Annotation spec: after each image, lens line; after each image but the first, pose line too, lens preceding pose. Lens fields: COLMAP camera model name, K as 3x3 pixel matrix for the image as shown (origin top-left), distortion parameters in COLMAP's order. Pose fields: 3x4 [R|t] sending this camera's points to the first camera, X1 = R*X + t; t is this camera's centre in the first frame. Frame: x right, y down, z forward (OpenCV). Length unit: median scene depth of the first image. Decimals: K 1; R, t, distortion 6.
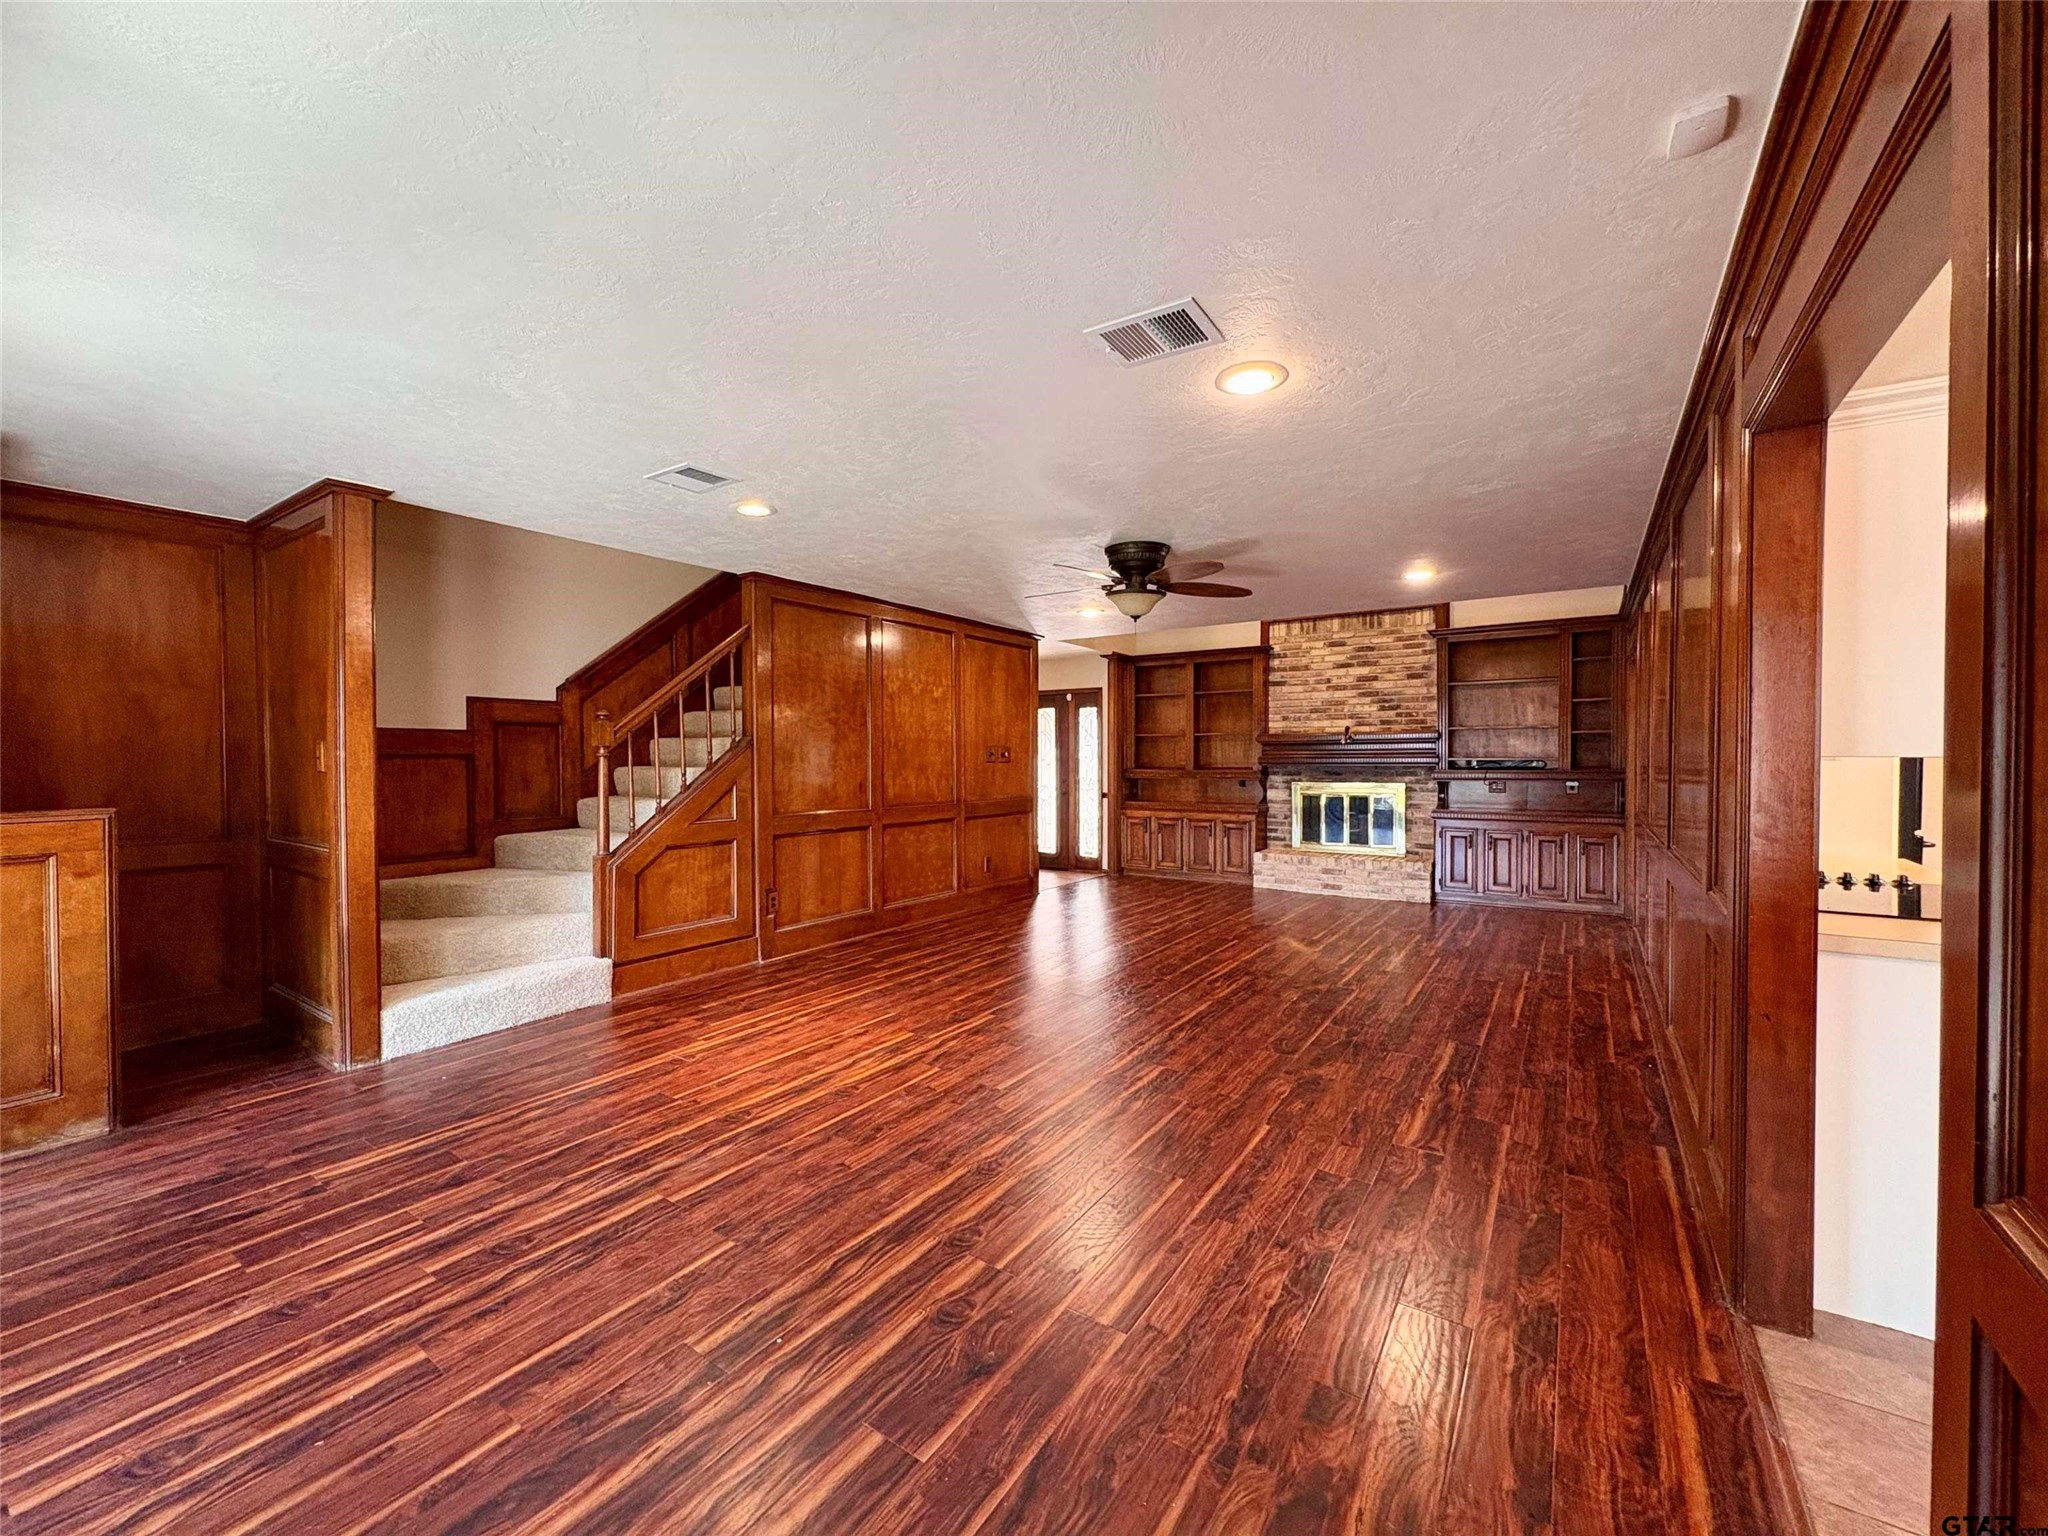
lens RADIAL K [[813.3, 0, 1024.0], [0, 813.3, 768.0], [0, 0, 1]] dist [-0.001536, -0.000021]
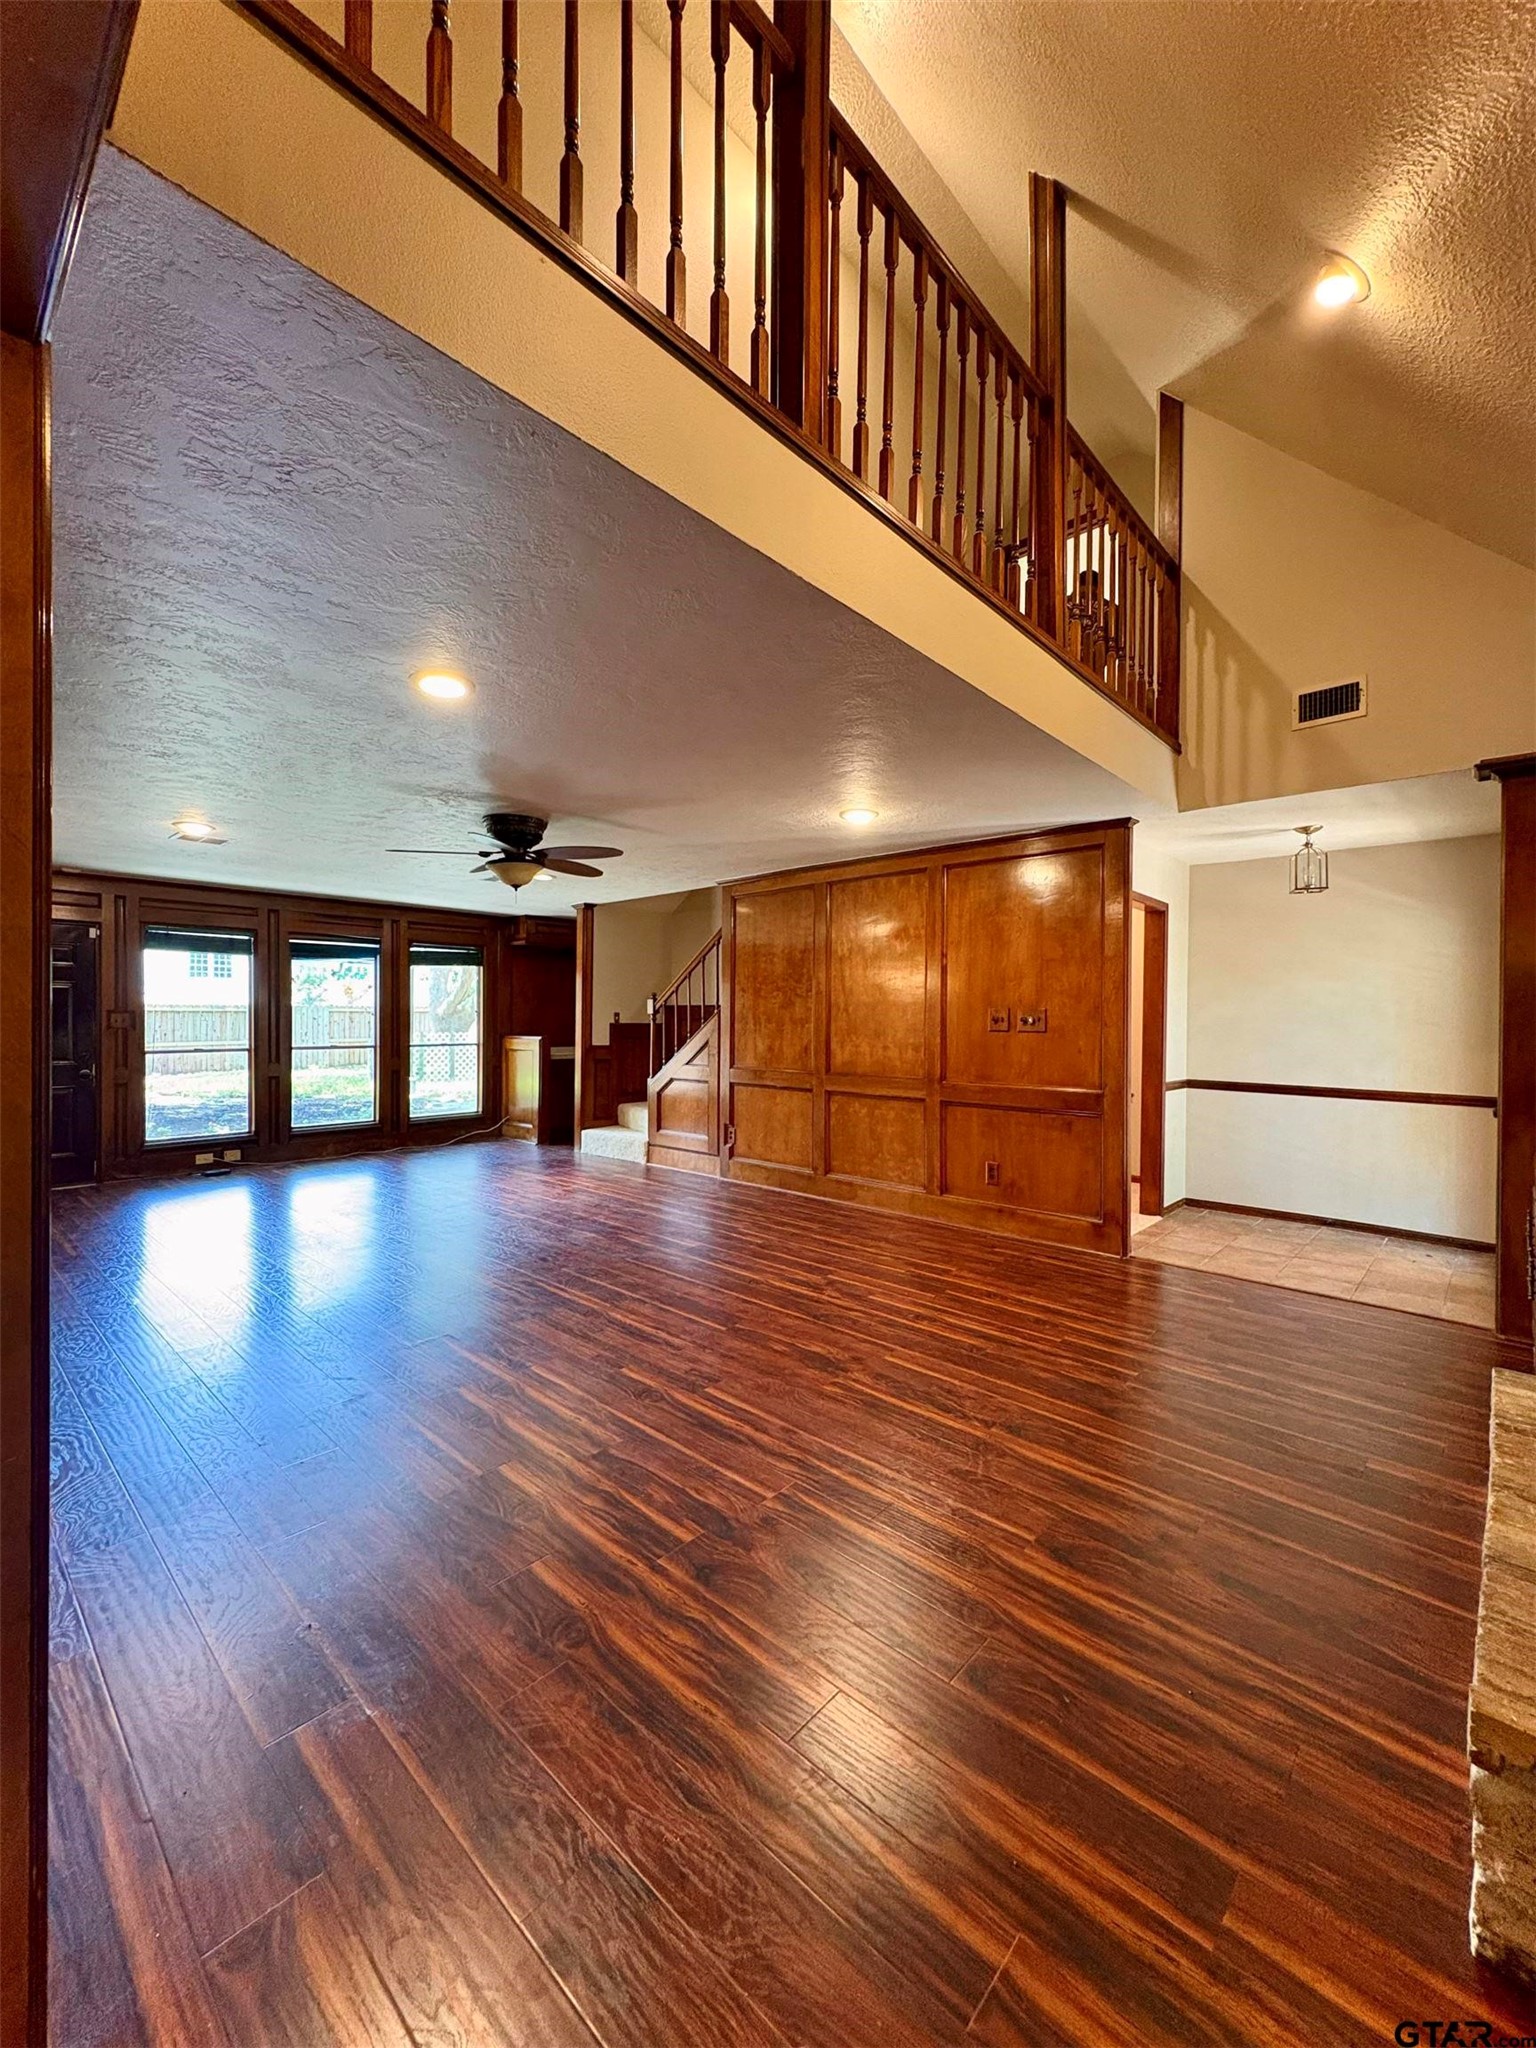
lens RADIAL K [[813.3, 0, 768.0], [0, 813.3, 1024.0], [0, 0, 1]] dist [-0.001536, -0.000021]
pose [[-0.137396, 0.006033, -0.990498, 0.606564], [-0.021874, 0.999719, 0.009124, -0.013783], [0.990275, 0.022920, -0.137225, 0.790089]]
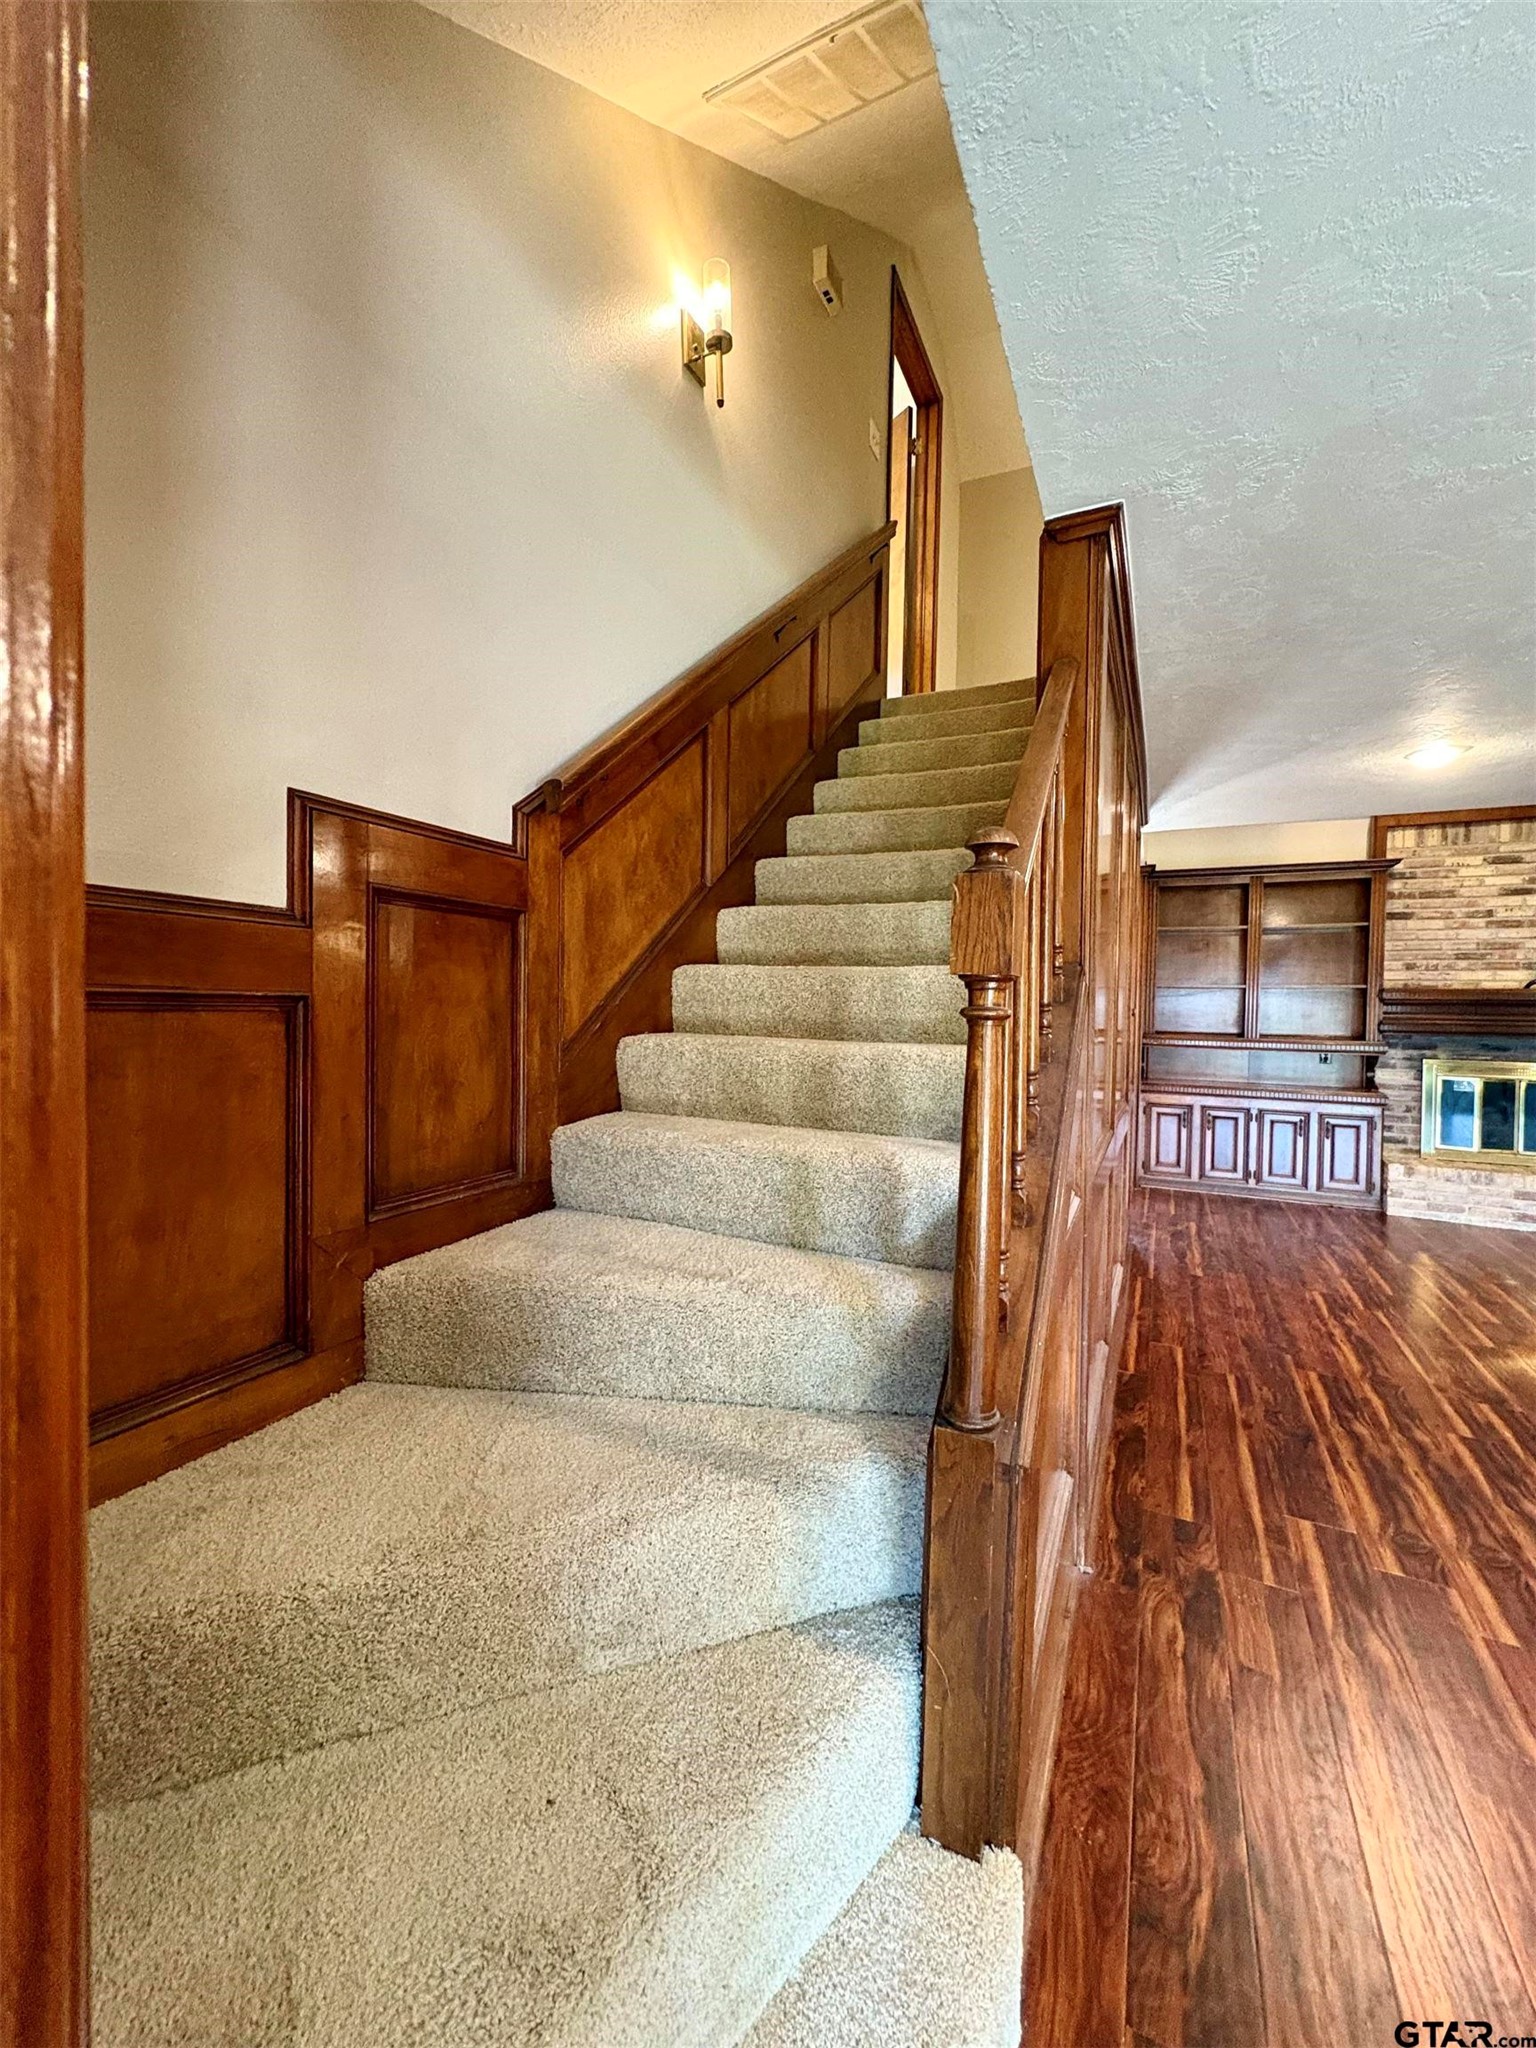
lens RADIAL K [[813.3, 0, 768.0], [0, 813.3, 1024.0], [0, 0, 1]] dist [-0.001536, -0.000021]
pose [[0.988931, 0.017988, 0.147283, -0.332334], [-0.019378, 0.999780, 0.008004, -0.007524], [-0.147107, -0.010769, 0.989062, 0.413161]]
